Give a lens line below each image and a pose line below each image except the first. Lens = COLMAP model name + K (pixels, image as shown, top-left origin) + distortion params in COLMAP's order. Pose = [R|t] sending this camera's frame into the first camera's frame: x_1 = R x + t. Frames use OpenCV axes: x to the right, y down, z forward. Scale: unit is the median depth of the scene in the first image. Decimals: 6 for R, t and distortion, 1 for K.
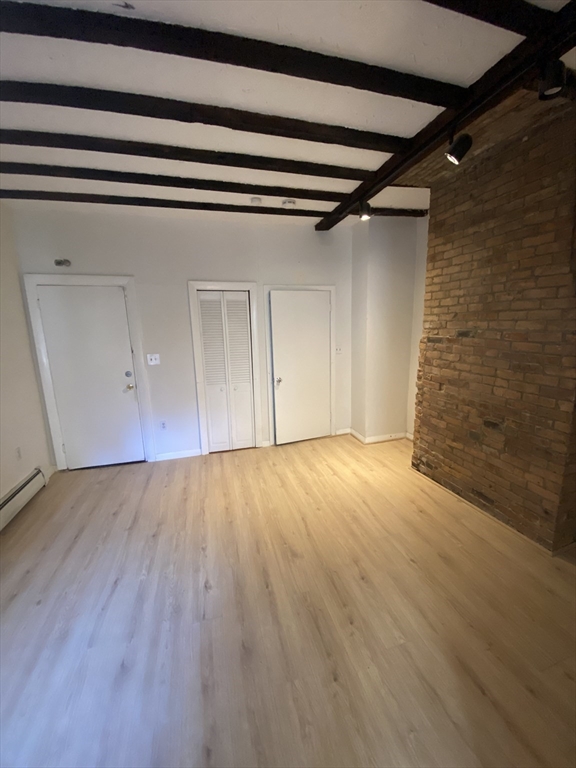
lens RADIAL K [[307.6, 0, 288.0], [0, 307.6, 384.0], [0, 0, 1]] dist [0.015202, -0.021535]
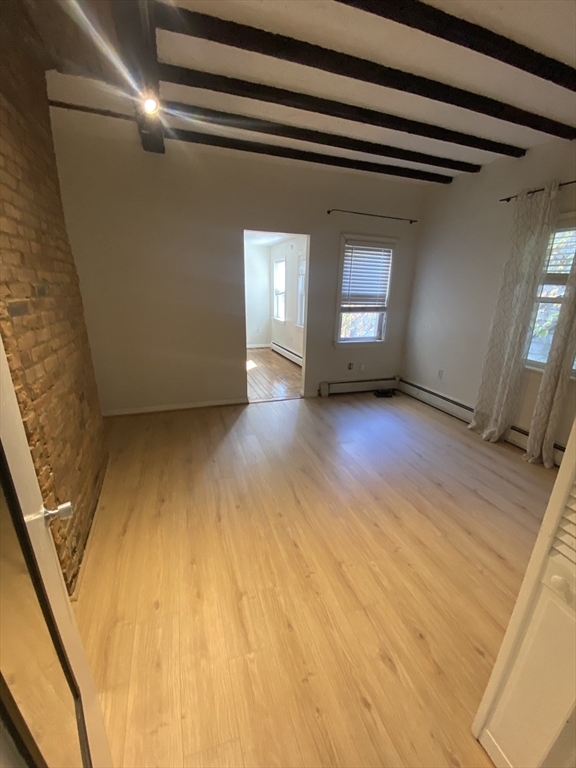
lens RADIAL K [[307.6, 0, 288.0], [0, 307.6, 384.0], [0, 0, 1]] dist [0.015202, -0.021535]
pose [[-0.997780, 0.029001, -0.059945, 0.112170], [-0.003096, 0.879011, 0.476792, -0.261253], [0.066519, 0.475919, -0.876970, 1.476752]]
